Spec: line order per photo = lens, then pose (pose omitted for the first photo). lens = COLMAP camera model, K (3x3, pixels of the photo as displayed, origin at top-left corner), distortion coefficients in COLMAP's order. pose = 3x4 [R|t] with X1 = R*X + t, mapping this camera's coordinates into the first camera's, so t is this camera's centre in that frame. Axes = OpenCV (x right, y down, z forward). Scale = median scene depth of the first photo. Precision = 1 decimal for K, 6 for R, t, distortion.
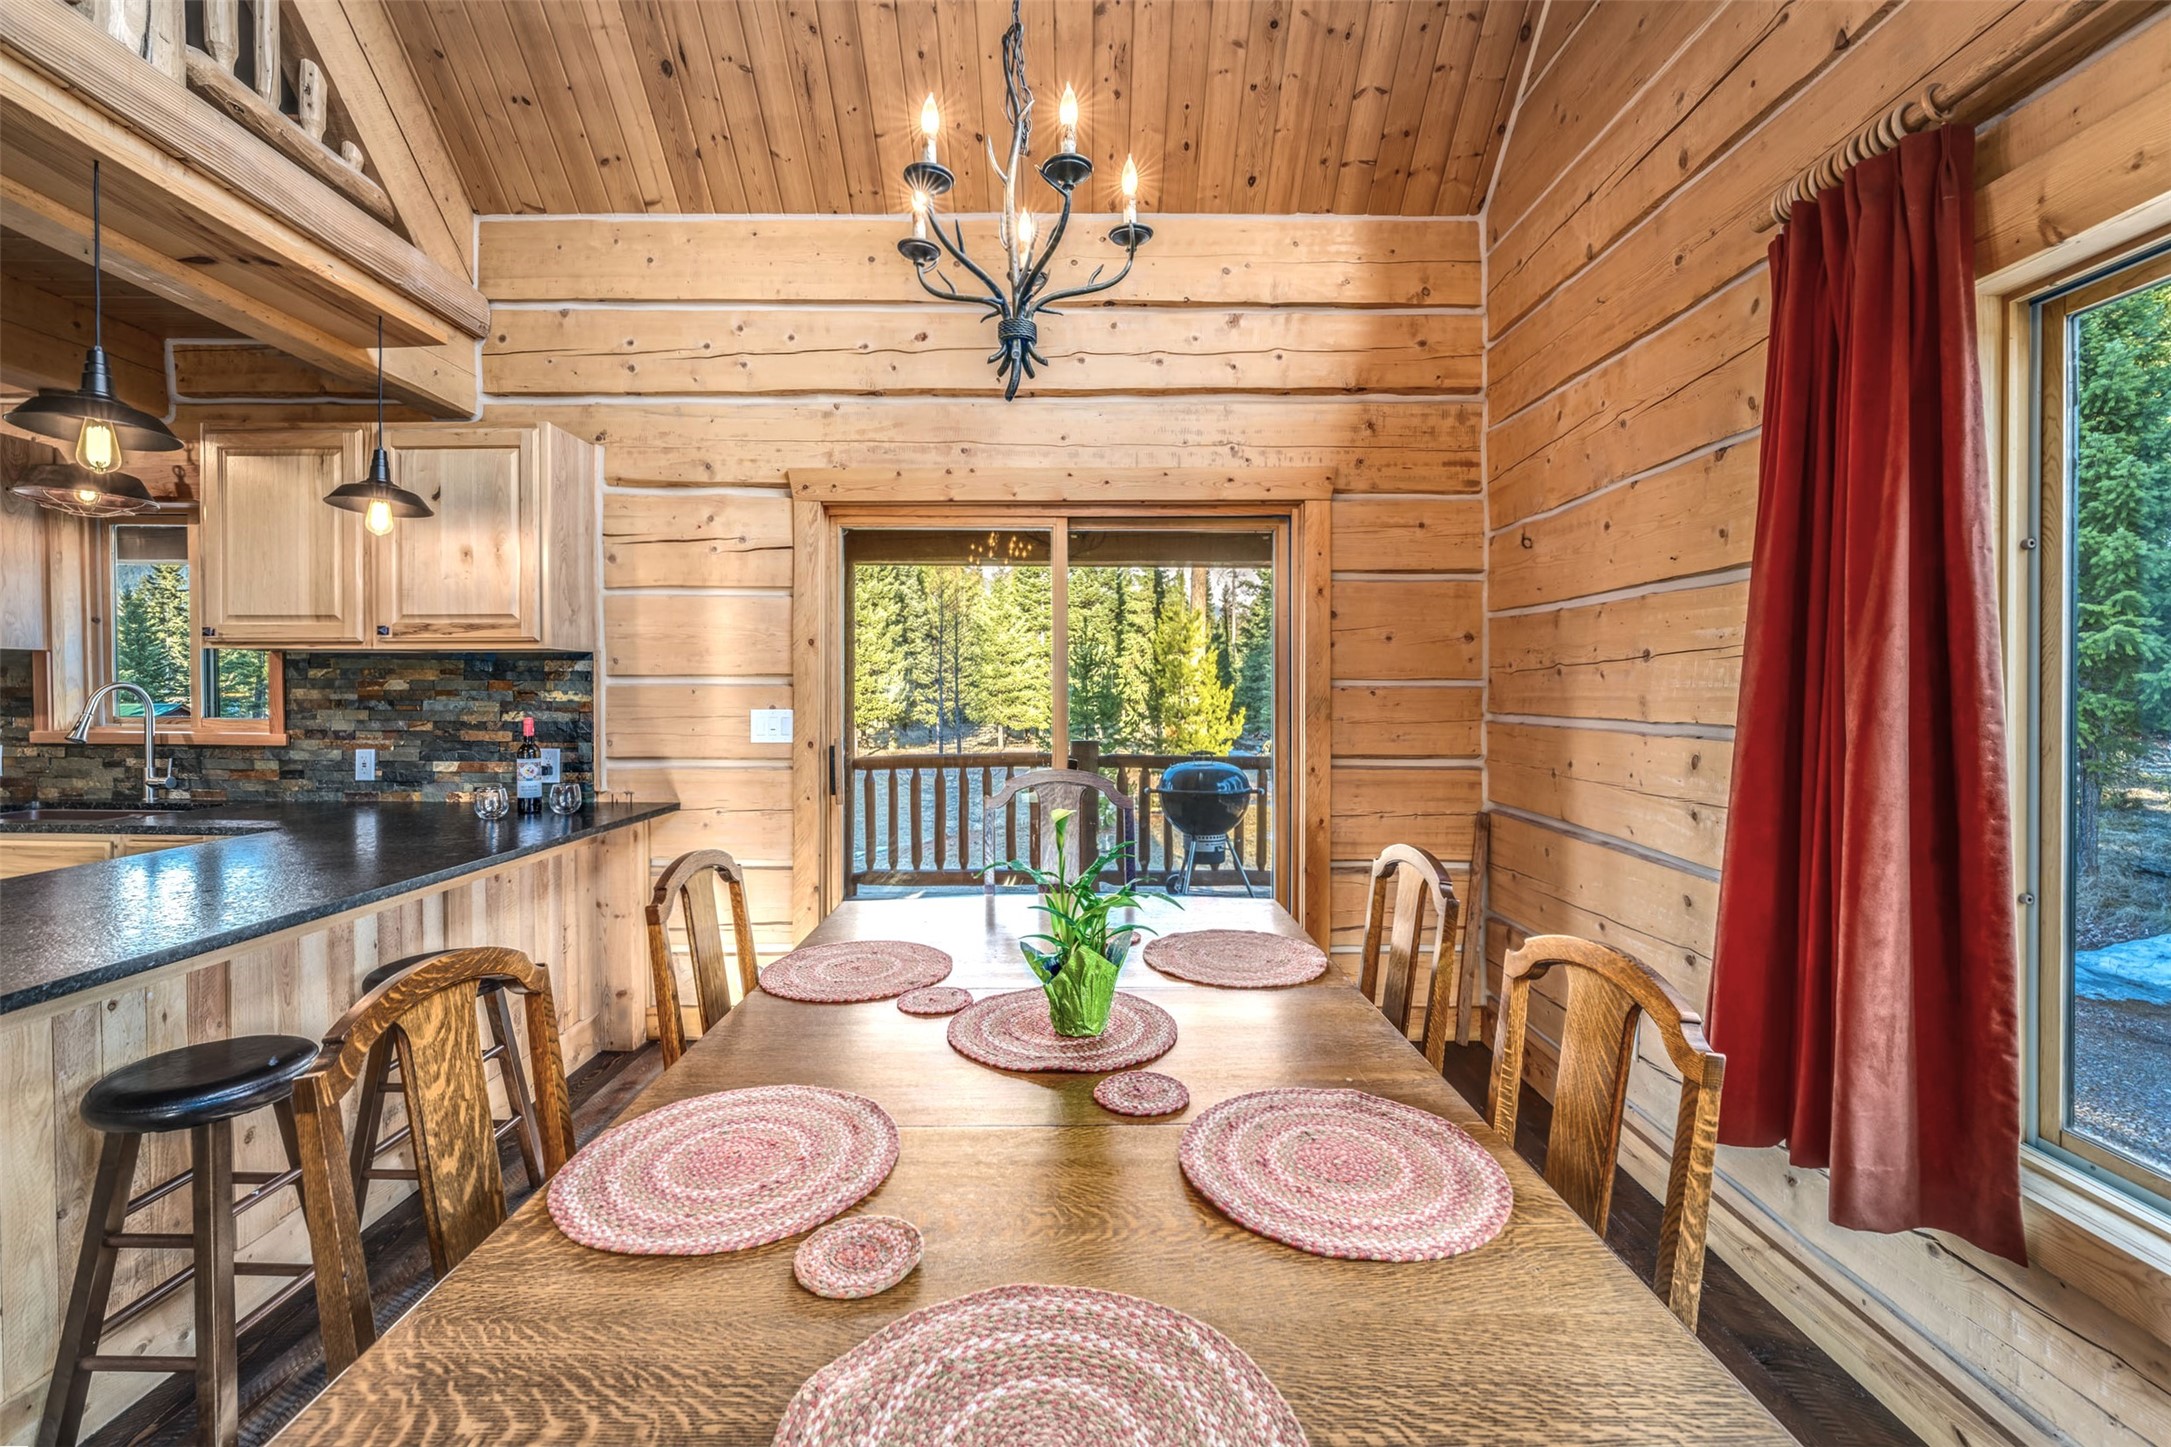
lens RADIAL K [[901.4, 0, 1081.0], [0, 901.4, 712.2], [0, 0, 1]] dist [-0.024846, 0.002881]
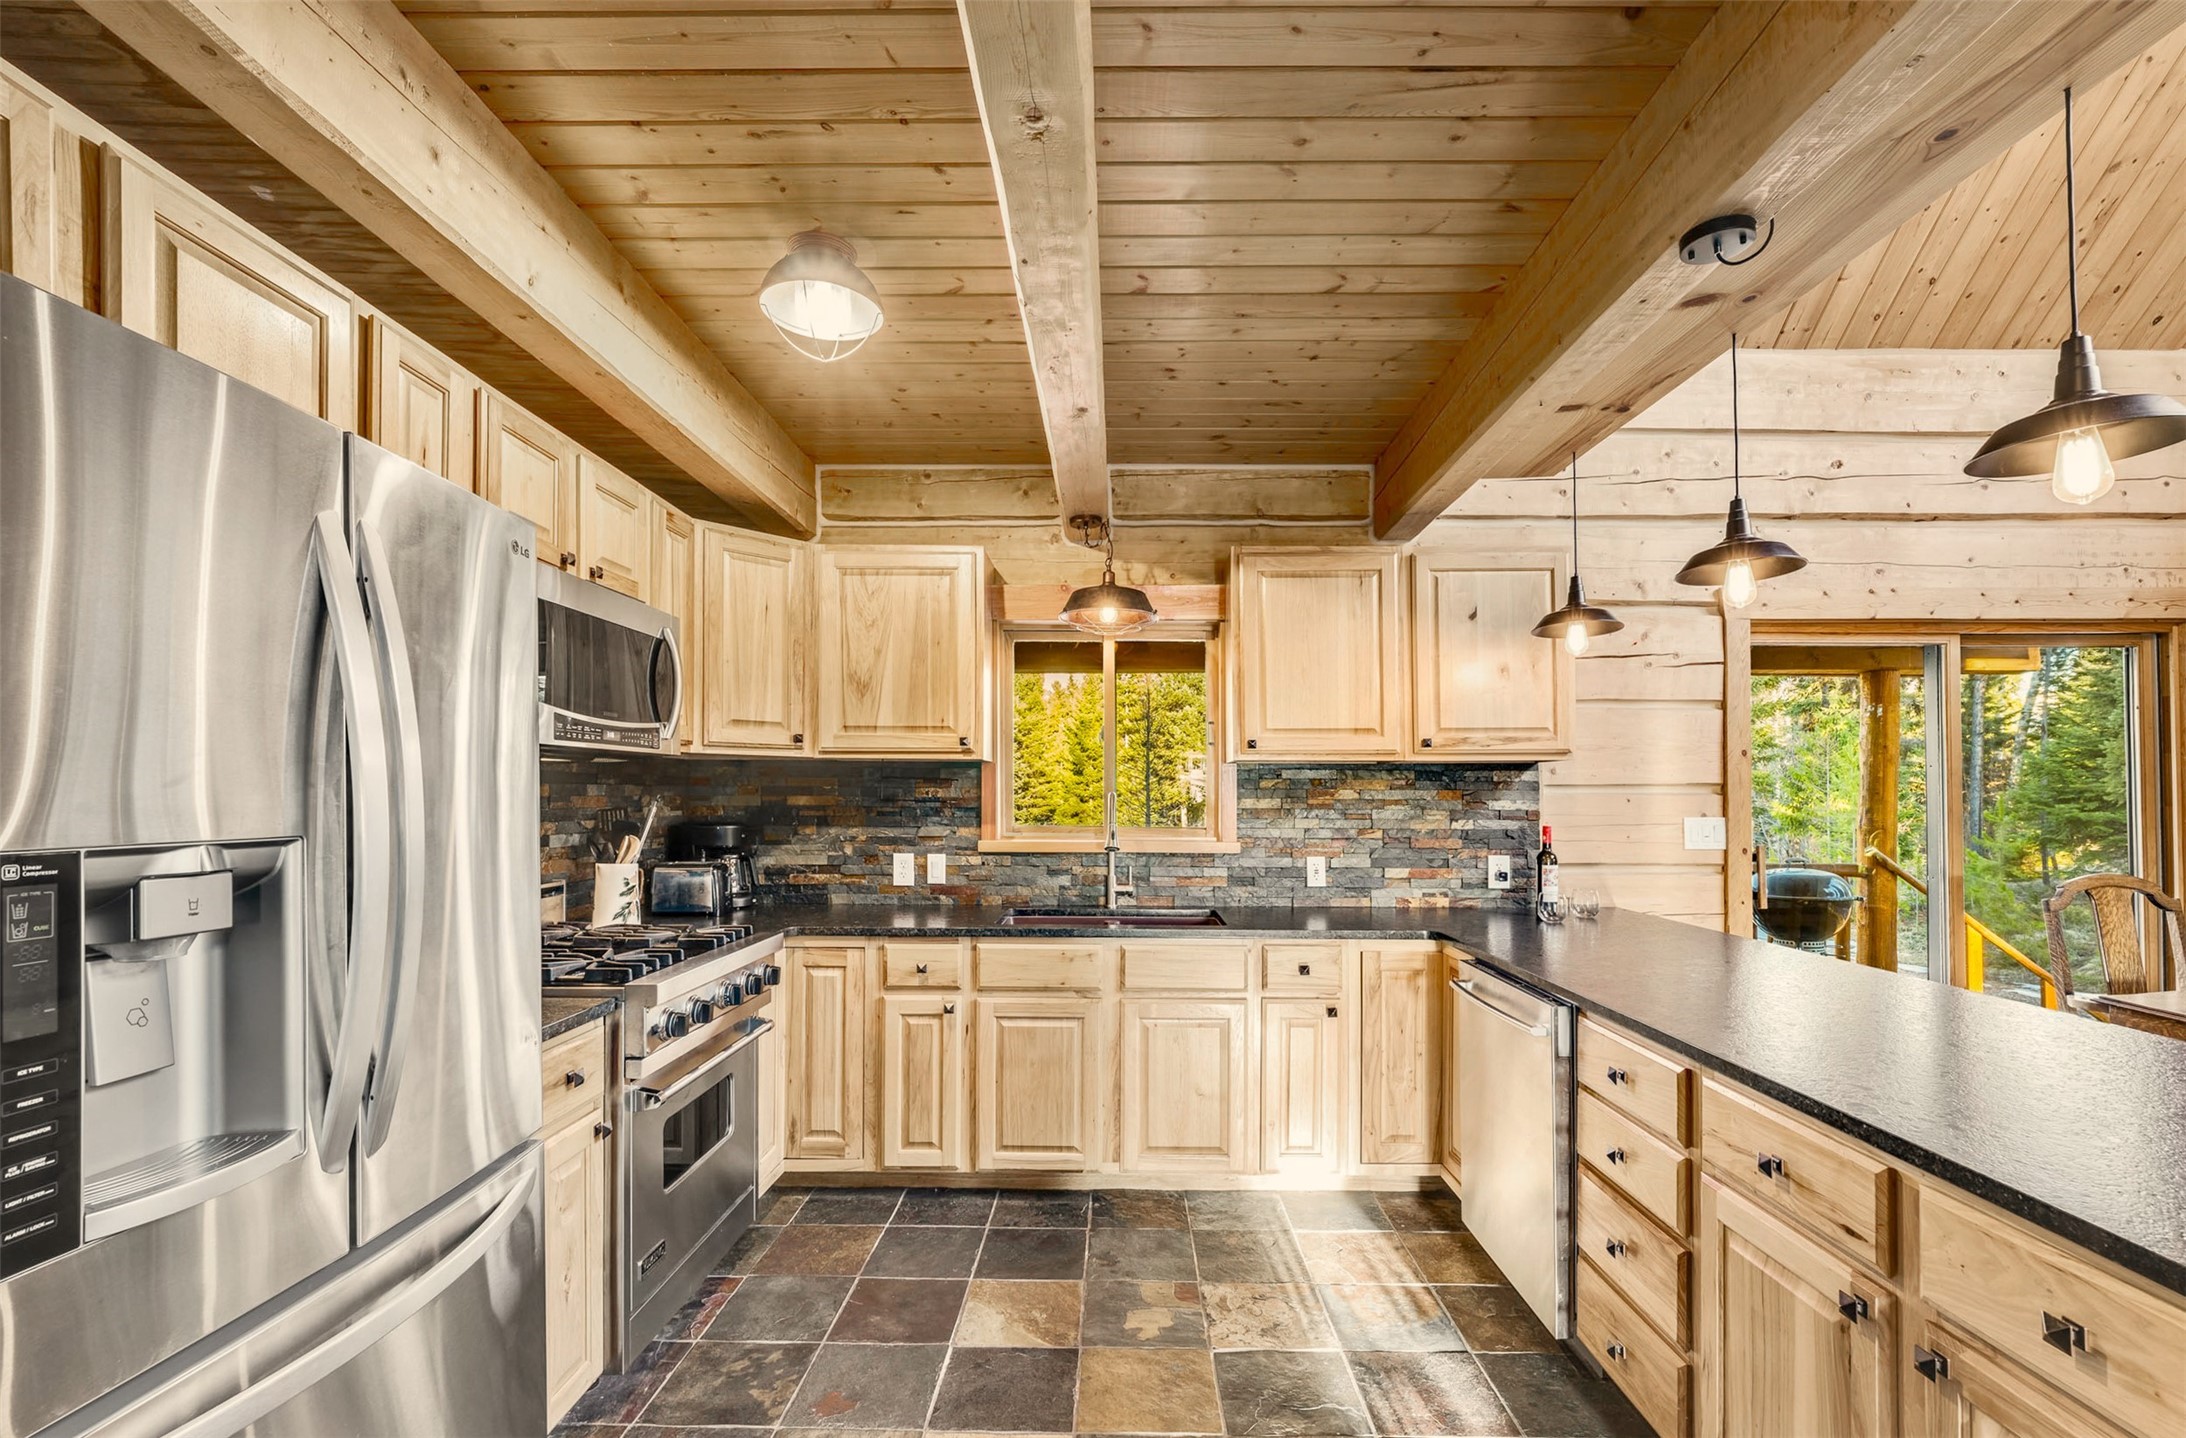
lens RADIAL K [[912.9, 0, 1107.8], [0, 912.9, 787.6], [0, 0, 1]] dist [-0.016076, 0.002859]
pose [[0.999931, -0.002586, -0.011444, -1.037090], [0.002299, 0.999682, -0.025106, -0.012464], [0.011506, 0.025078, 0.999619, -0.068306]]
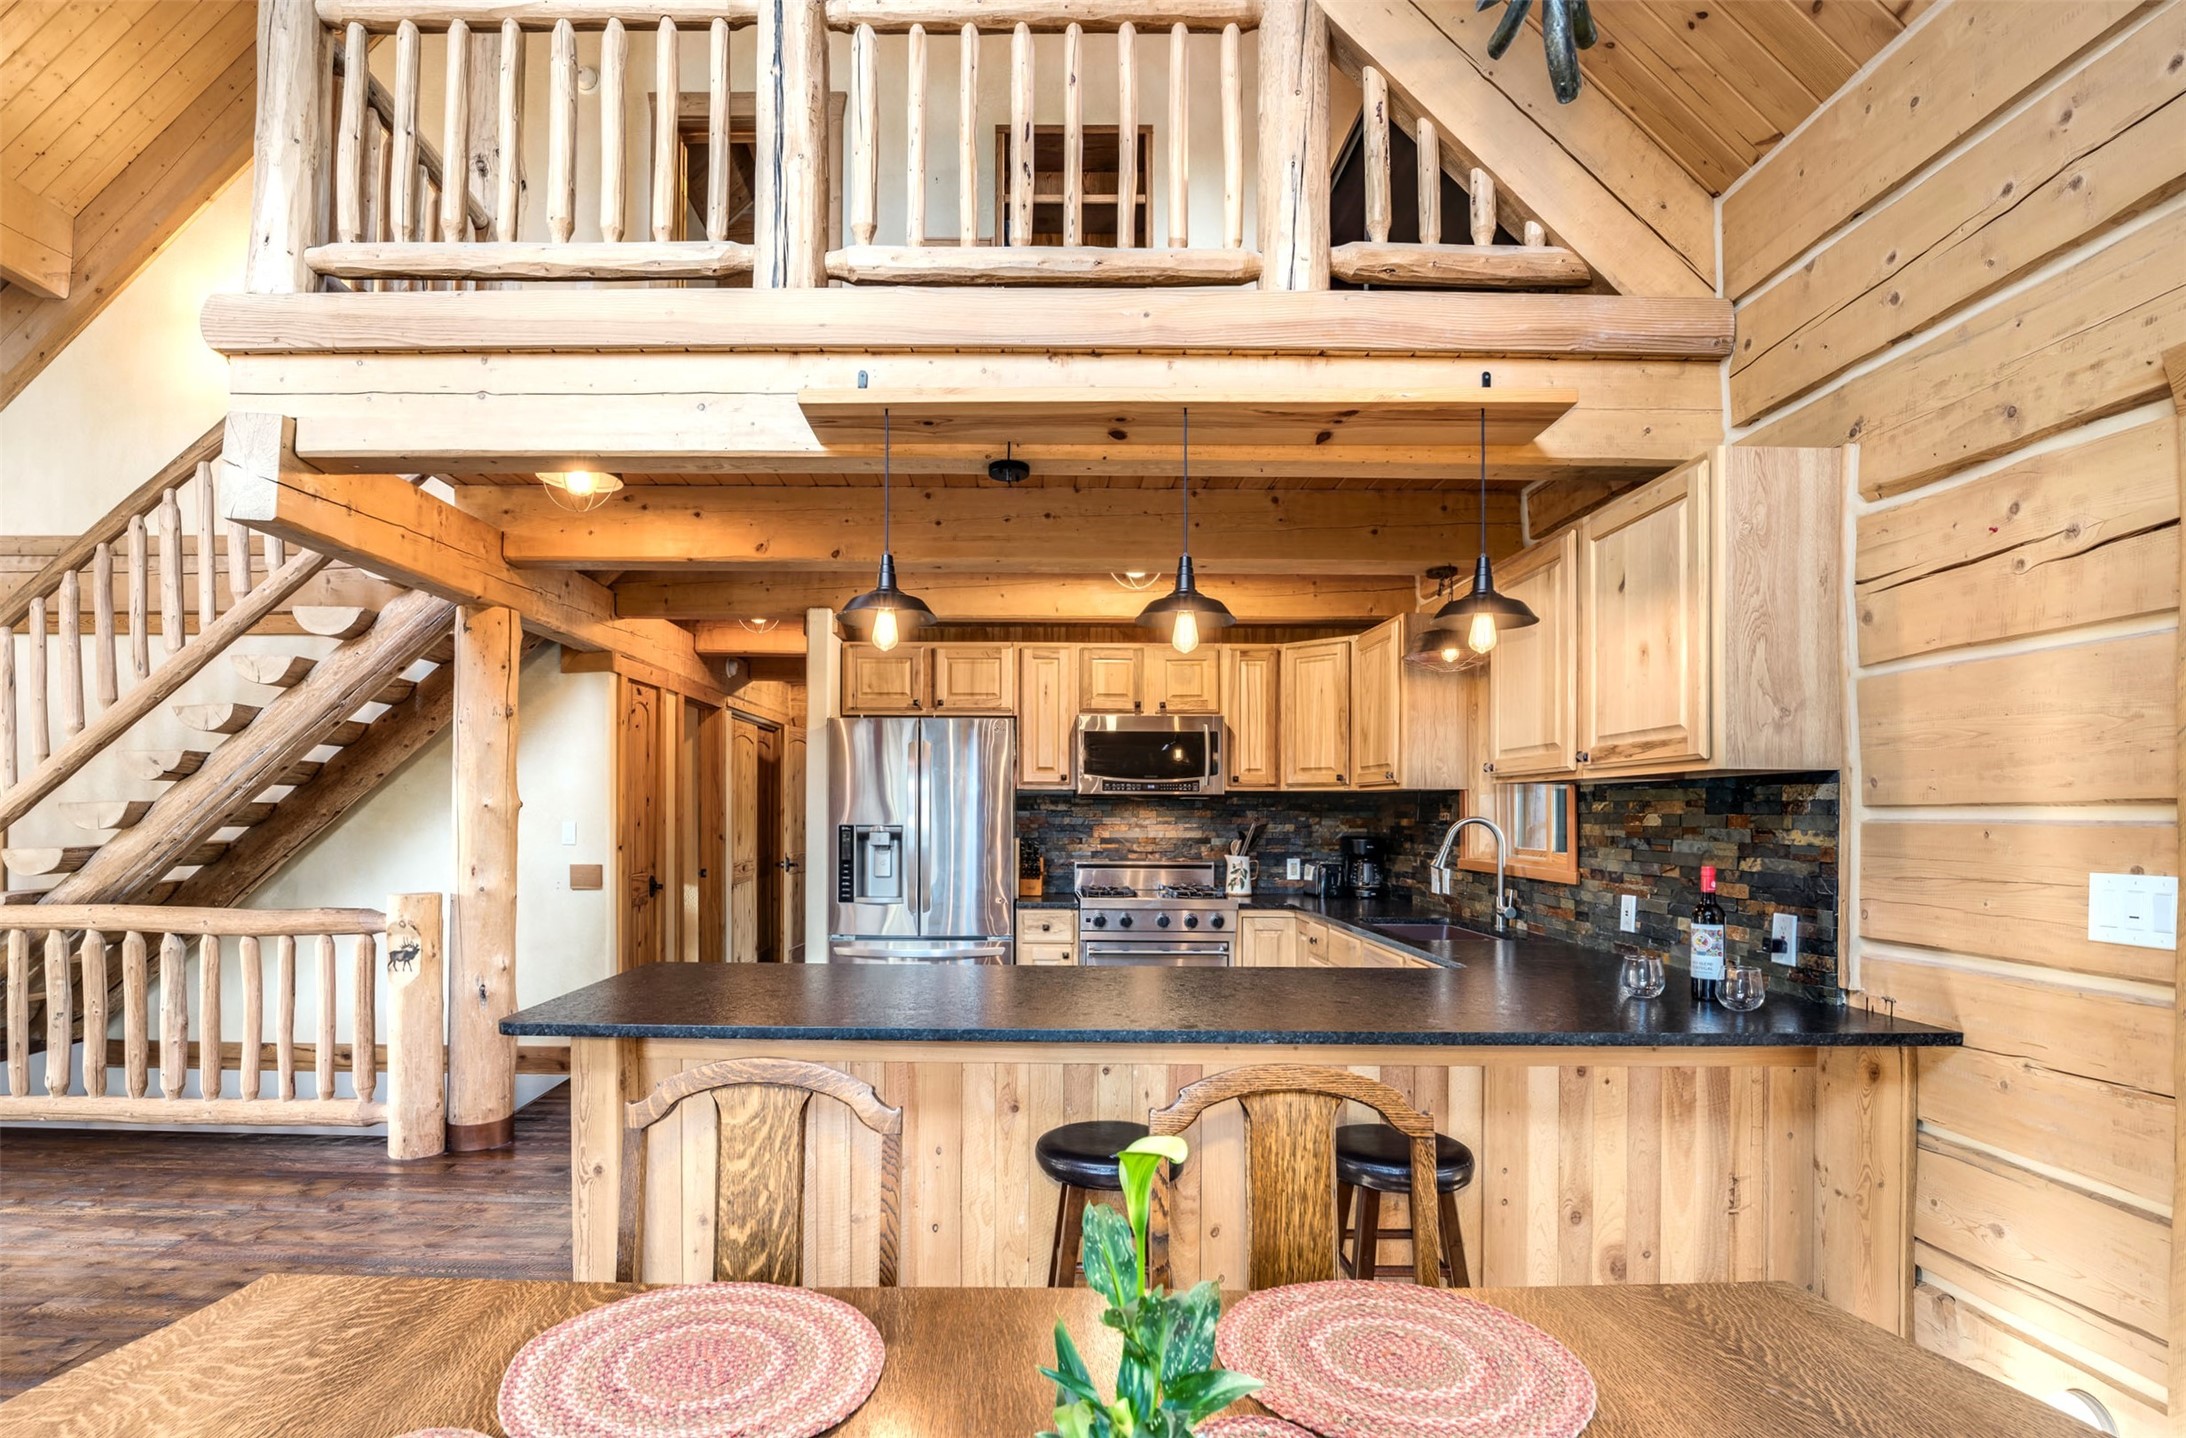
lens RADIAL K [[1041.4, 0, 1012.8], [0, 1041.4, 812.8], [0, 0, 1]] dist [-0.018667, 0.002880]
pose [[-0.016981, -0.004567, -0.999845, 0.199848], [-0.030957, 0.999513, -0.004039, -0.015042], [0.999376, 0.030883, -0.017114, 0.423290]]
